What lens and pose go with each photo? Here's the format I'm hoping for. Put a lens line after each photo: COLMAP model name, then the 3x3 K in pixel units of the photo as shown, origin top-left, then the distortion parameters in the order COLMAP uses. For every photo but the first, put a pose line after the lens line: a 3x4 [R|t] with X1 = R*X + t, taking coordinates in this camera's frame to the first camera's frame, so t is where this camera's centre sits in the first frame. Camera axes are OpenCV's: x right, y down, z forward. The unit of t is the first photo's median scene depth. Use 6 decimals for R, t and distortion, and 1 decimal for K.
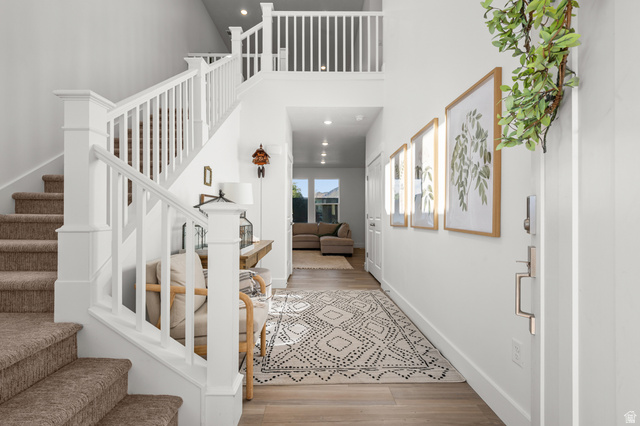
lens RADIAL K [[291.9, 0, 318.7], [0, 291.9, 214.9], [0, 0, 1]] dist [0.005044, 0.000882]
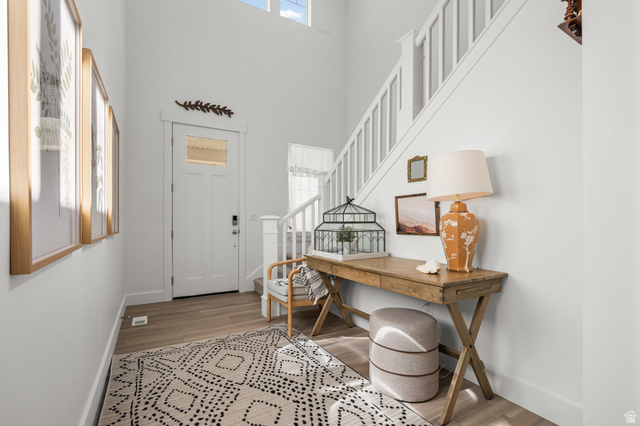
lens RADIAL K [[291.9, 0, 319.5], [0, 291.9, 219.1], [0, 0, 1]] dist [0.005044, 0.000882]
pose [[-0.868752, -0.008472, -0.495175, 0.279318], [-0.003139, 0.999928, -0.011602, 0.005155], [0.495237, -0.008525, -0.868716, 1.910775]]
